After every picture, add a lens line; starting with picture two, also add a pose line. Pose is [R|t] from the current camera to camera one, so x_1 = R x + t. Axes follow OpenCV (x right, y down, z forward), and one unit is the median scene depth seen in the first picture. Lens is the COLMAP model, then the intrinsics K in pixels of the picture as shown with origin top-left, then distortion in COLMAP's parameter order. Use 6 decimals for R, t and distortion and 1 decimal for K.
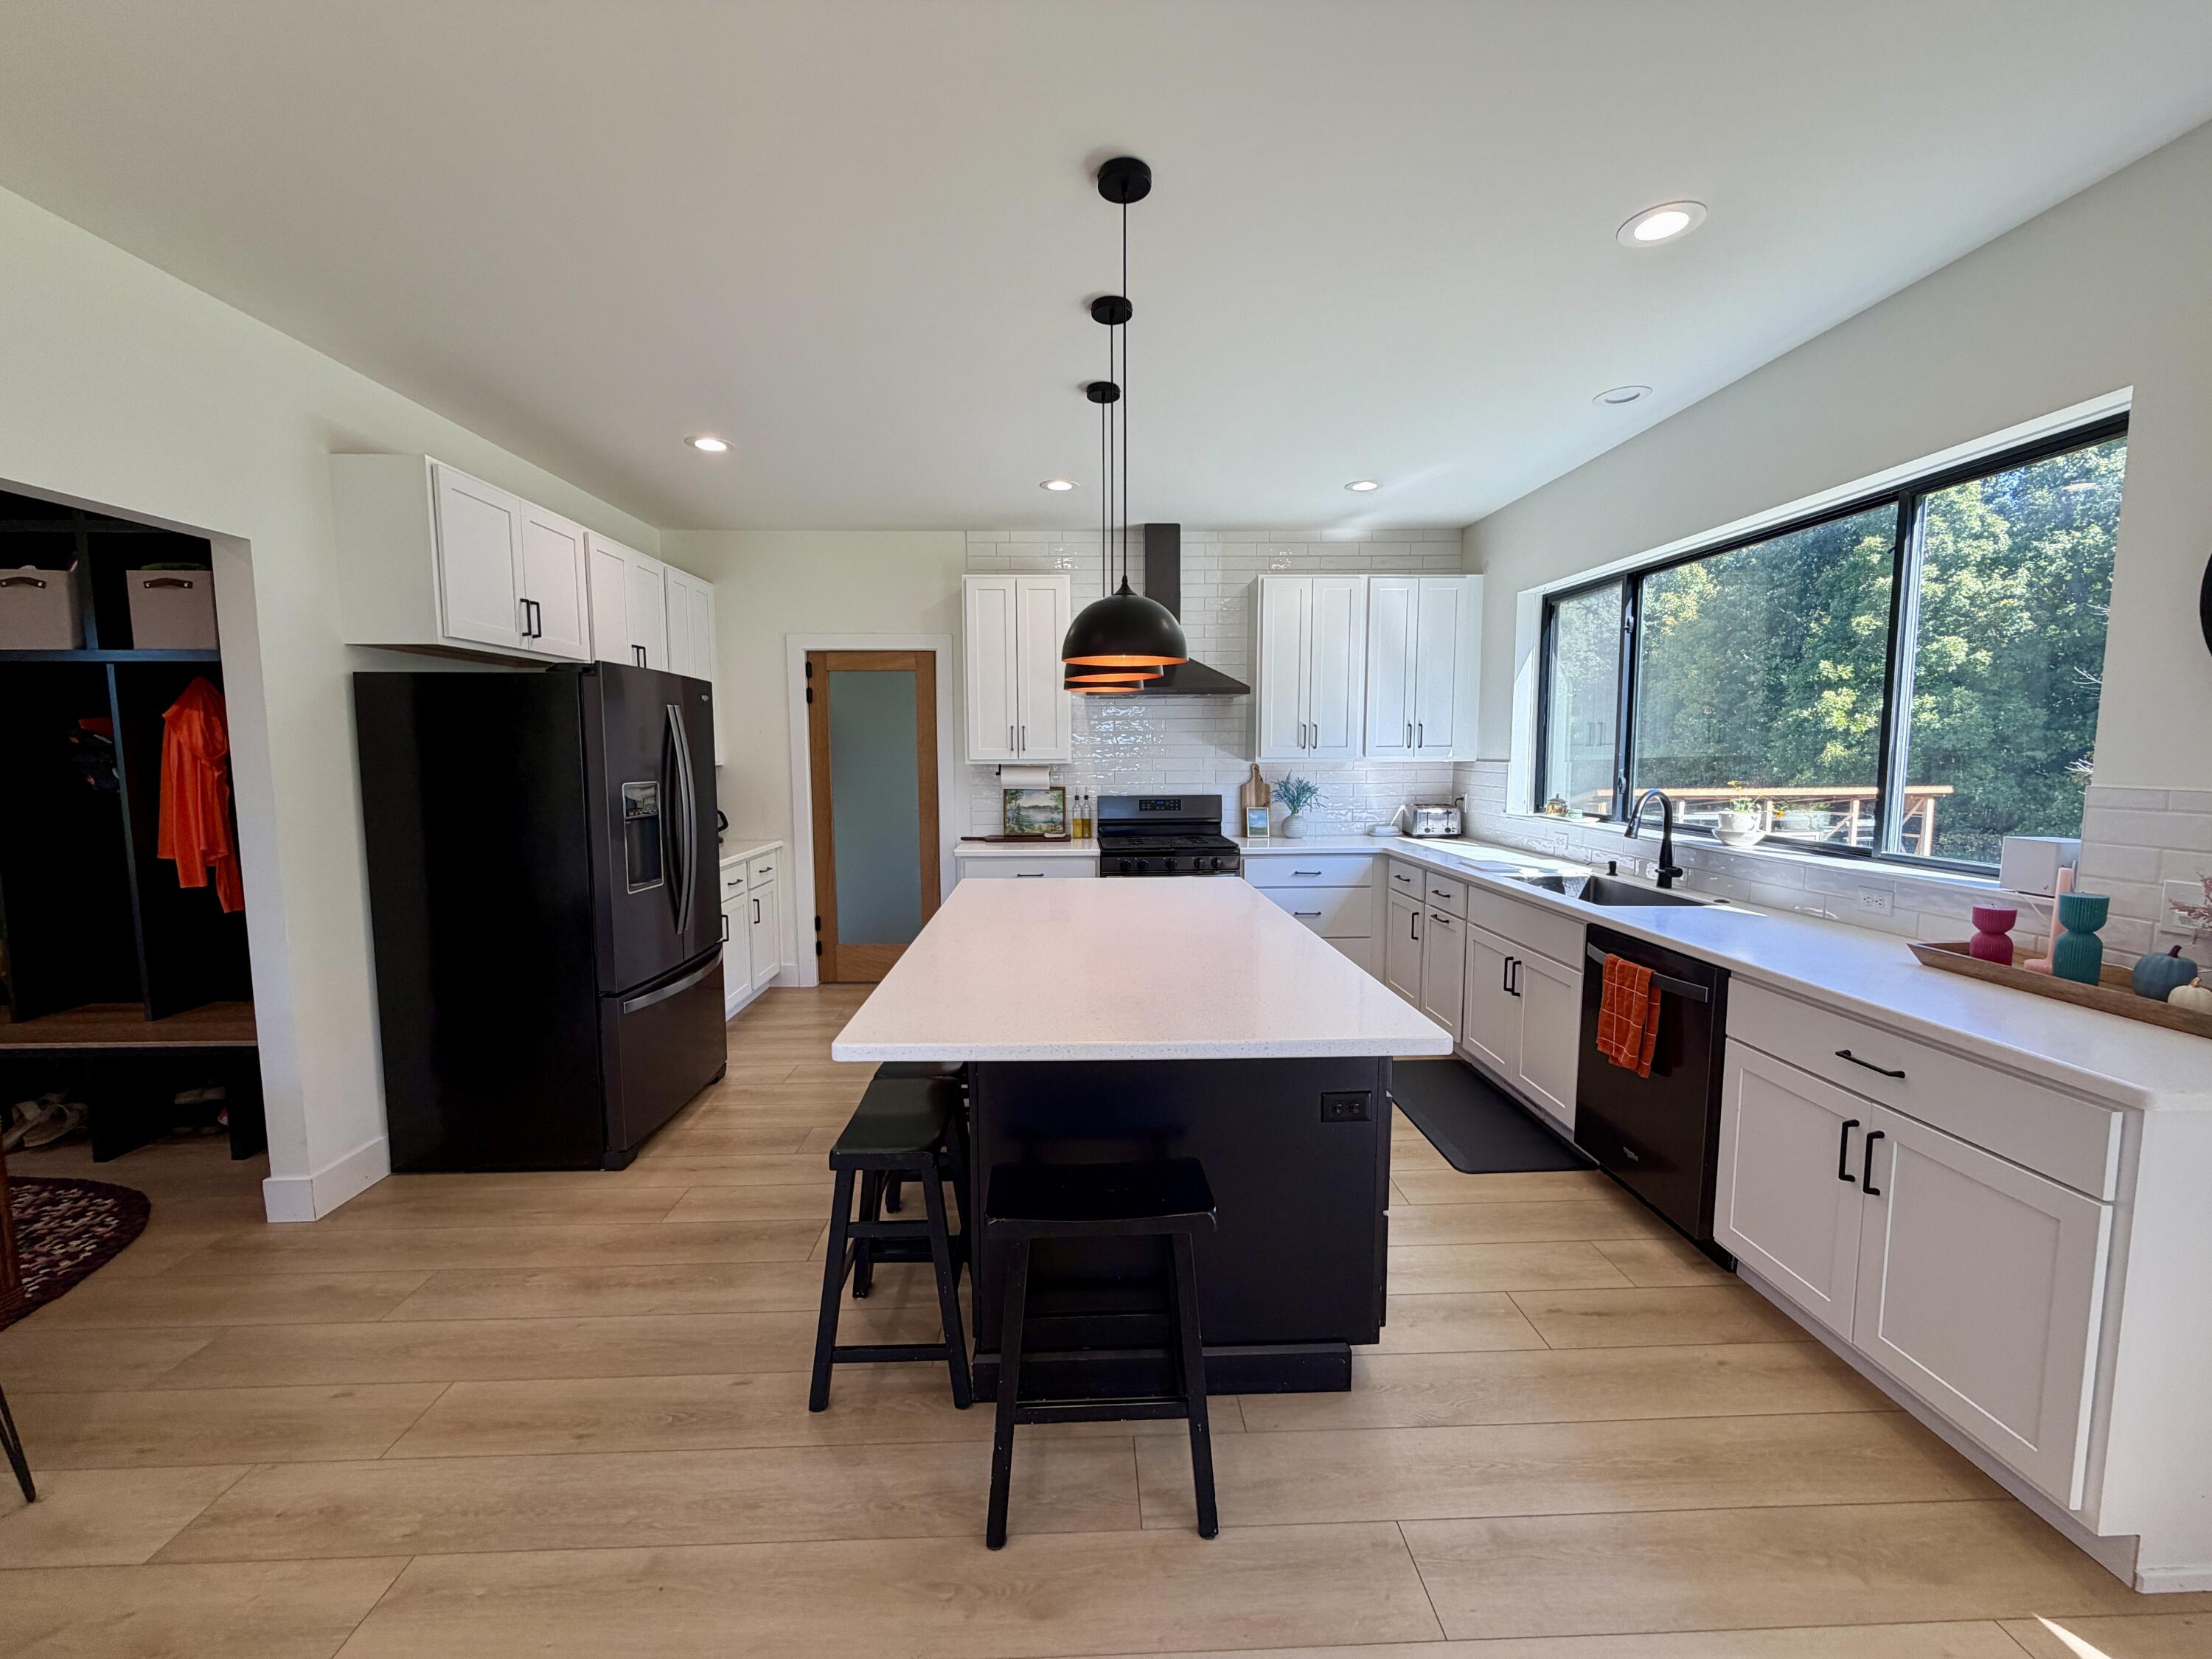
lens RADIAL K [[880.5, 0, 1098.8], [0, 880.5, 835.1], [0, 0, 1]] dist [-0.000896, 0.000393]
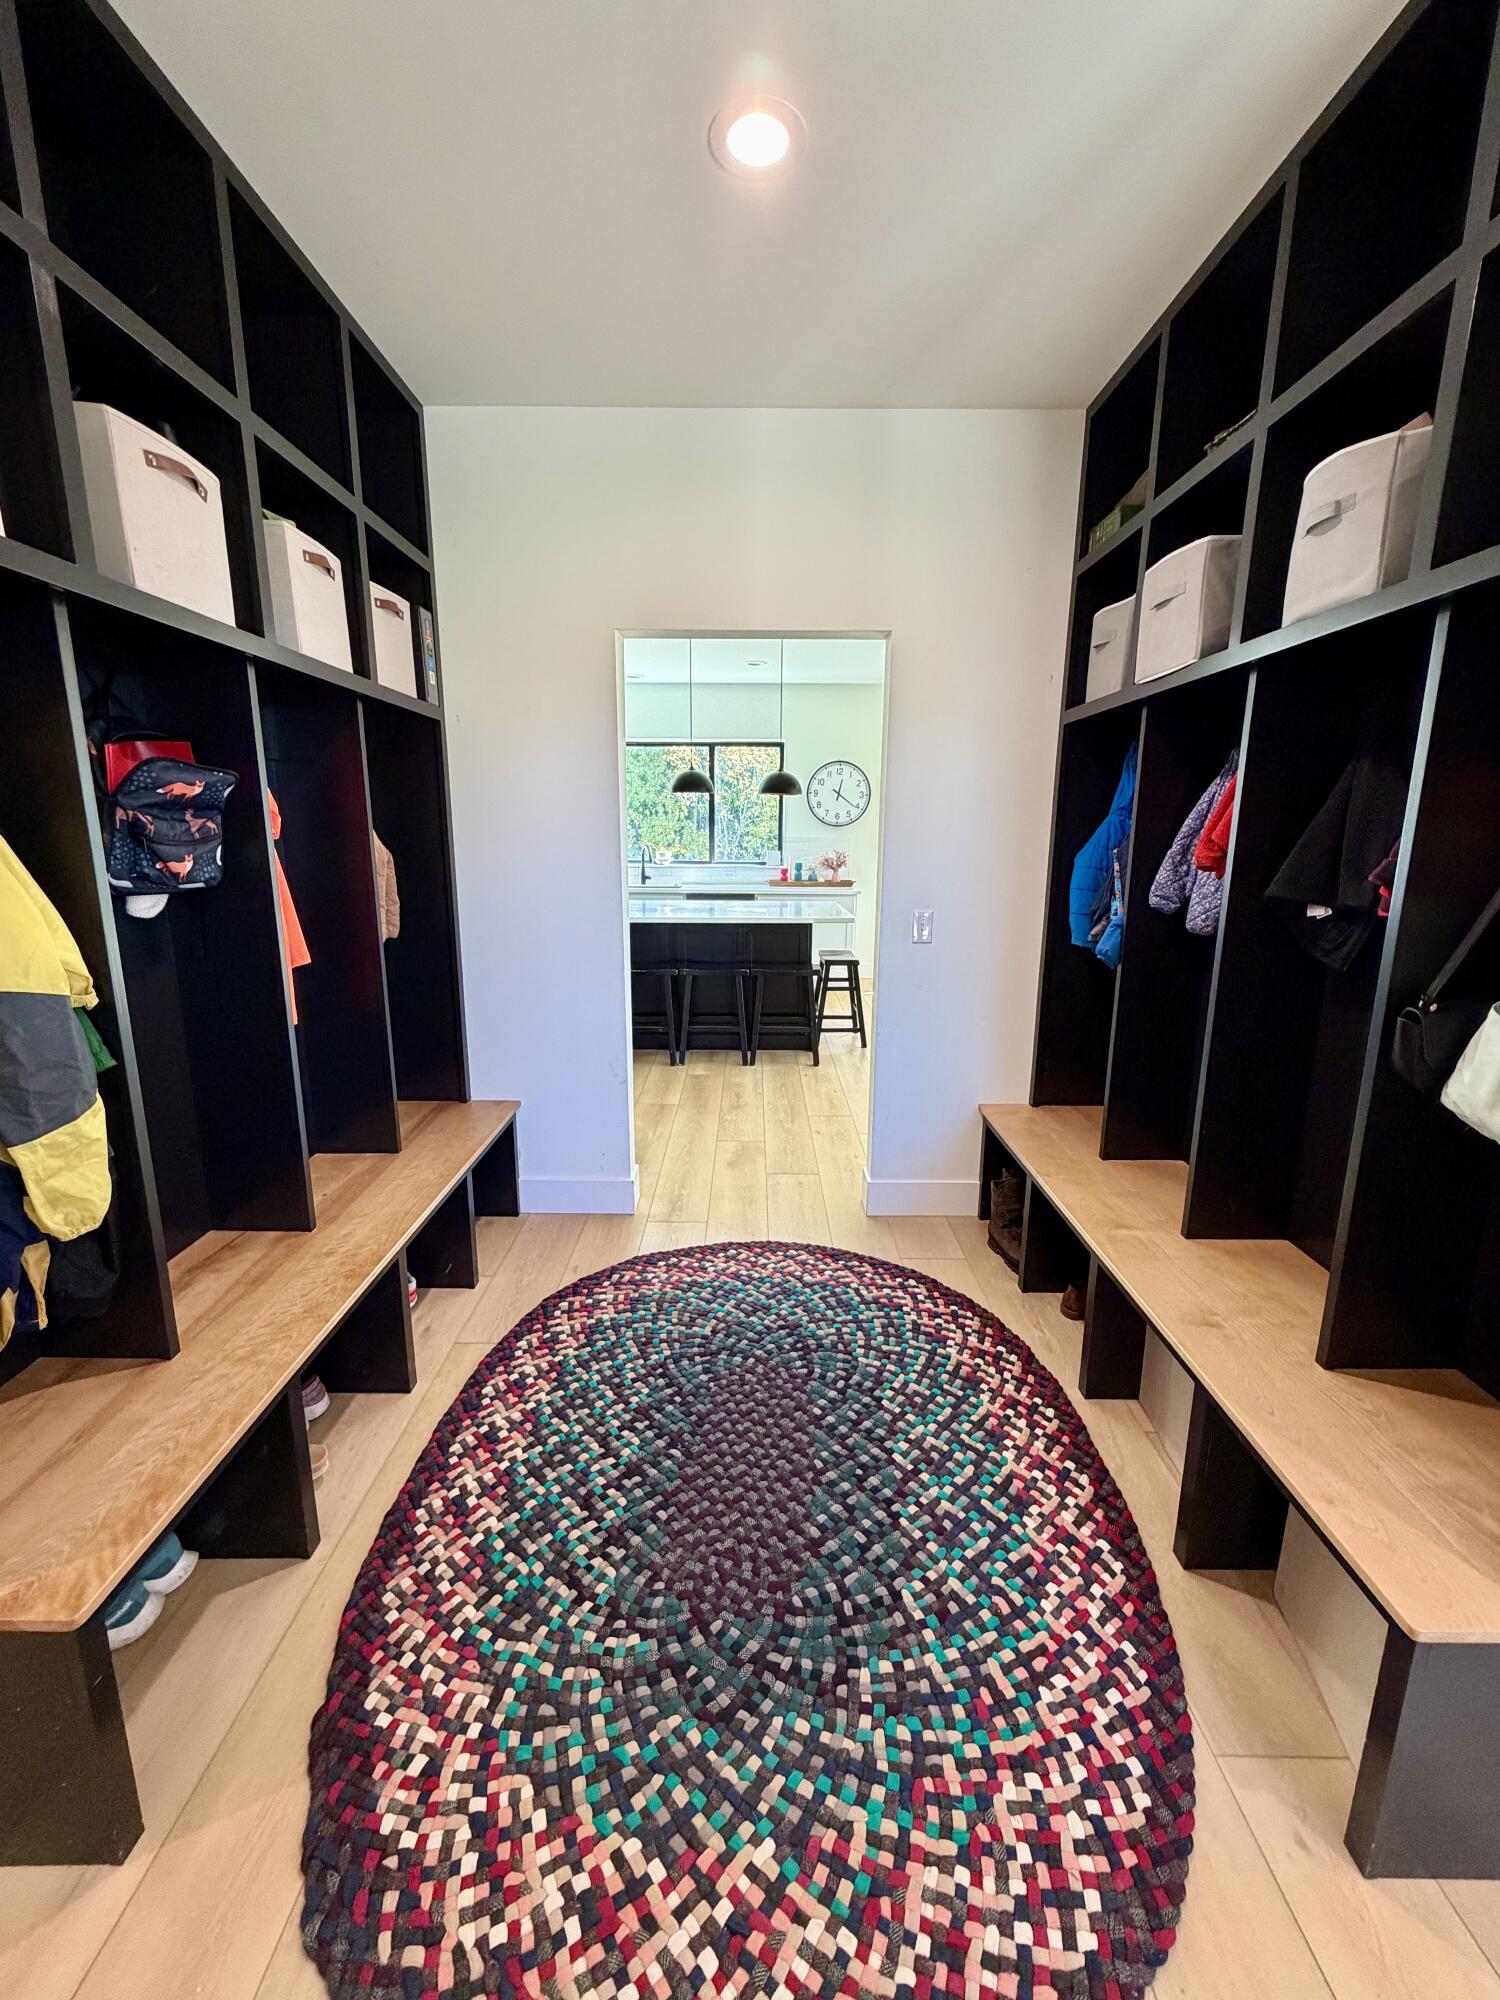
lens RADIAL K [[796.1, 0, 751.2], [0, 796.1, 993.4], [0, 0, 1]] dist [-0.000896, 0.000393]
pose [[0.031468, -0.197596, 0.979778, -2.001962], [0.089068, 0.976918, 0.194158, -0.059633], [-0.995528, 0.081157, 0.048342, 0.776165]]
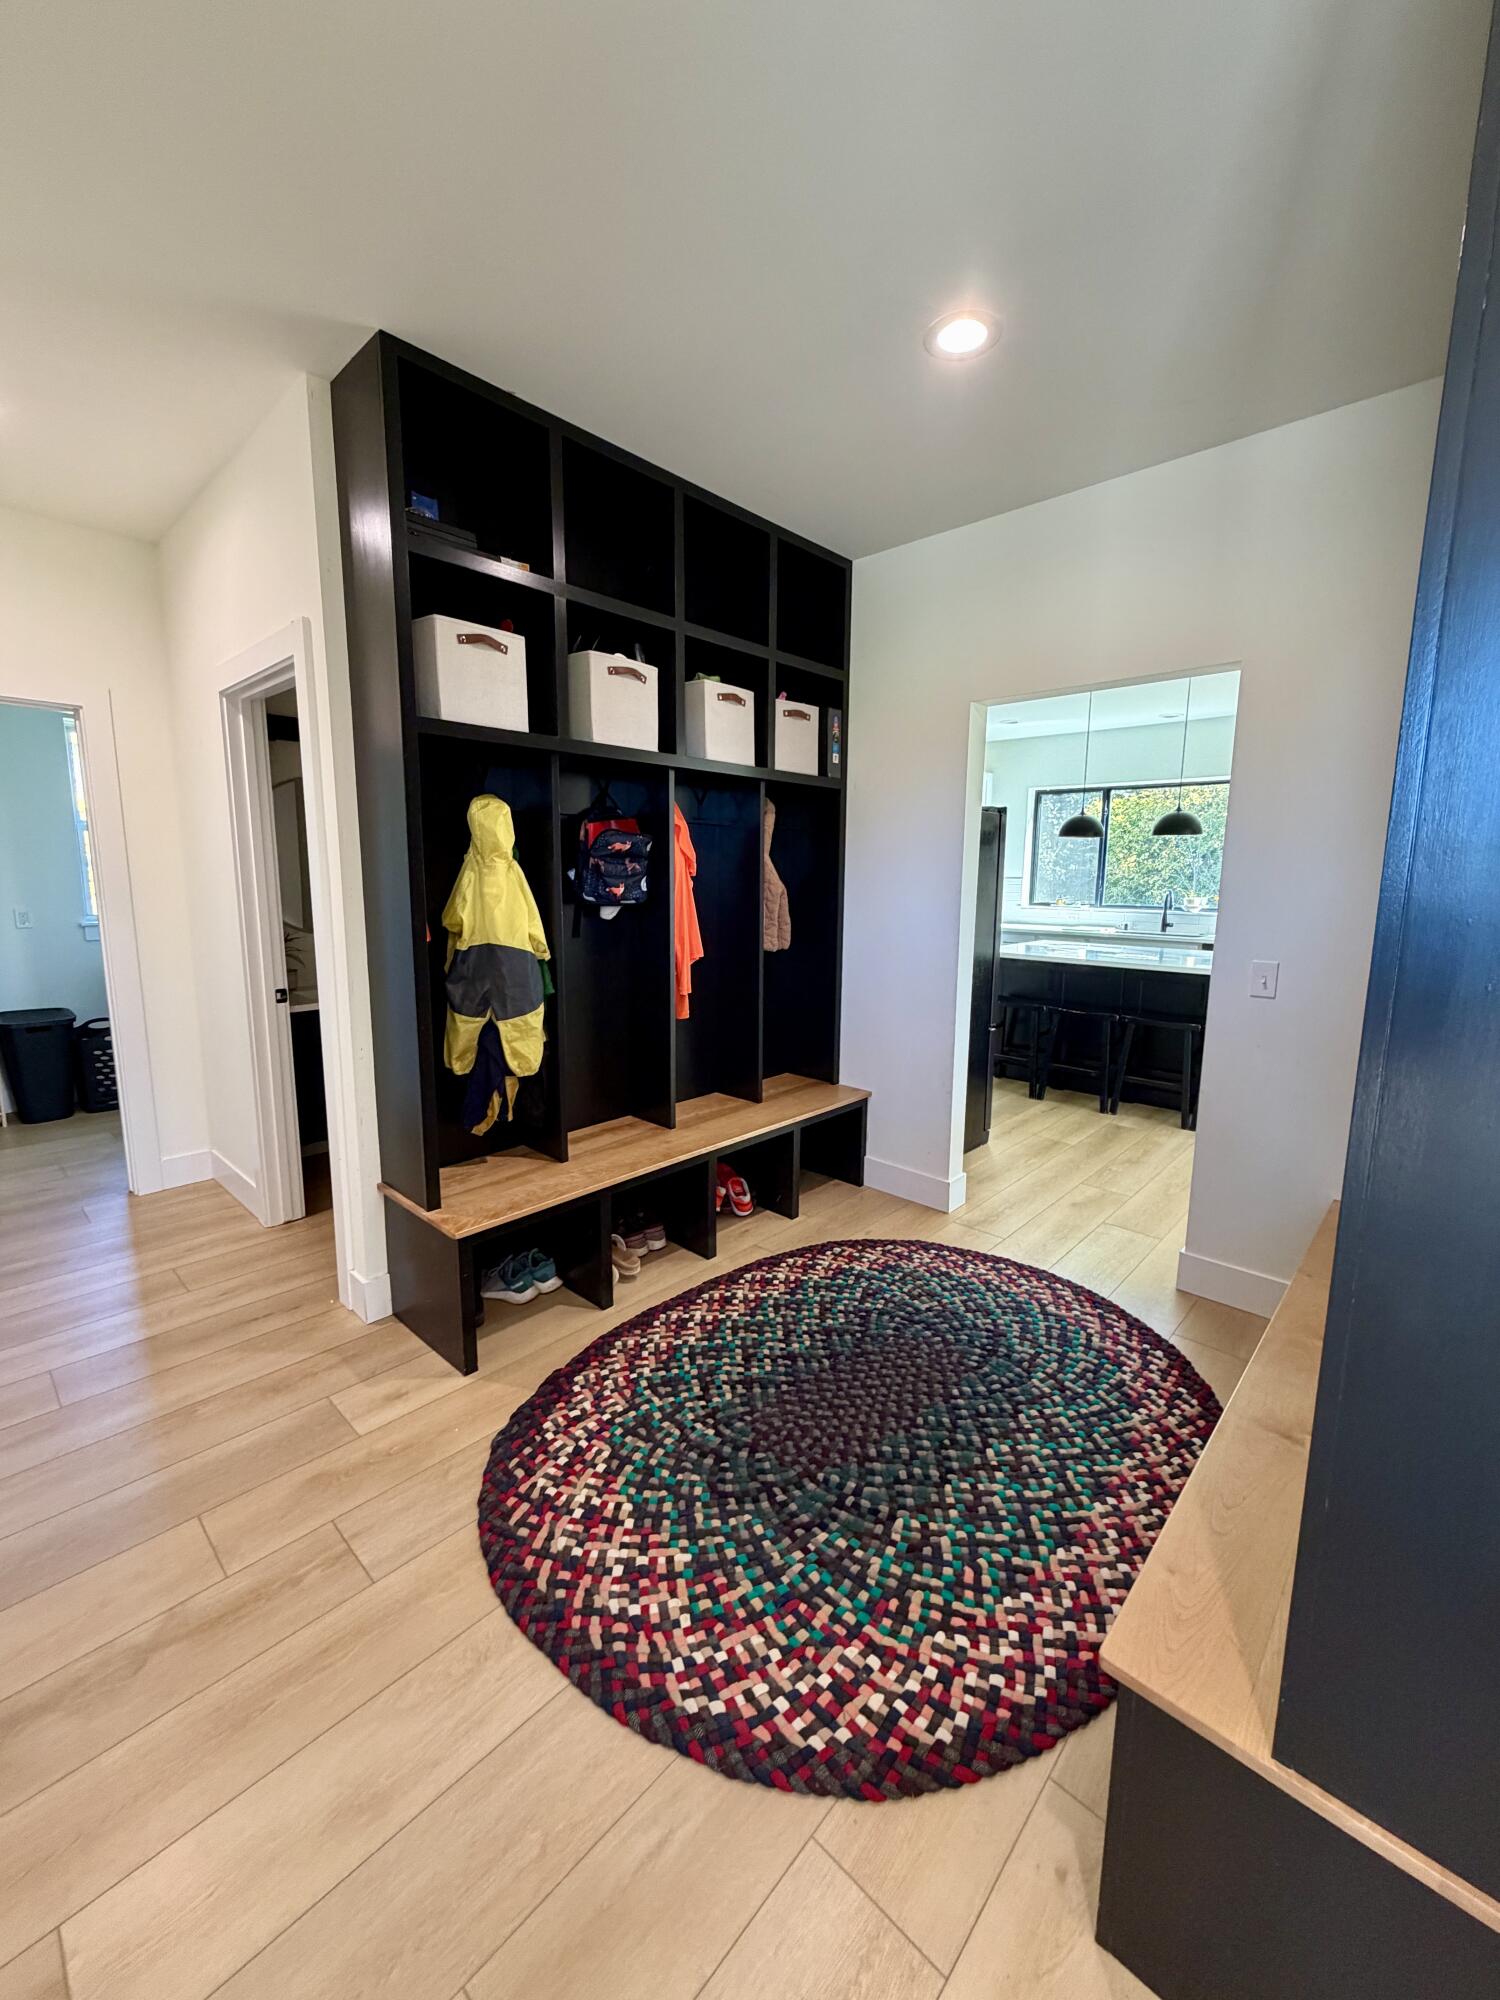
lens RADIAL K [[796.1, 0, 750.3], [0, 796.1, 993.9], [0, 0, 1]] dist [-0.000896, 0.000393]
pose [[0.703550, -0.098622, 0.703769, -2.033241], [0.056554, 0.994953, 0.082890, -0.016365], [-0.708391, -0.018516, 0.705577, 0.363000]]
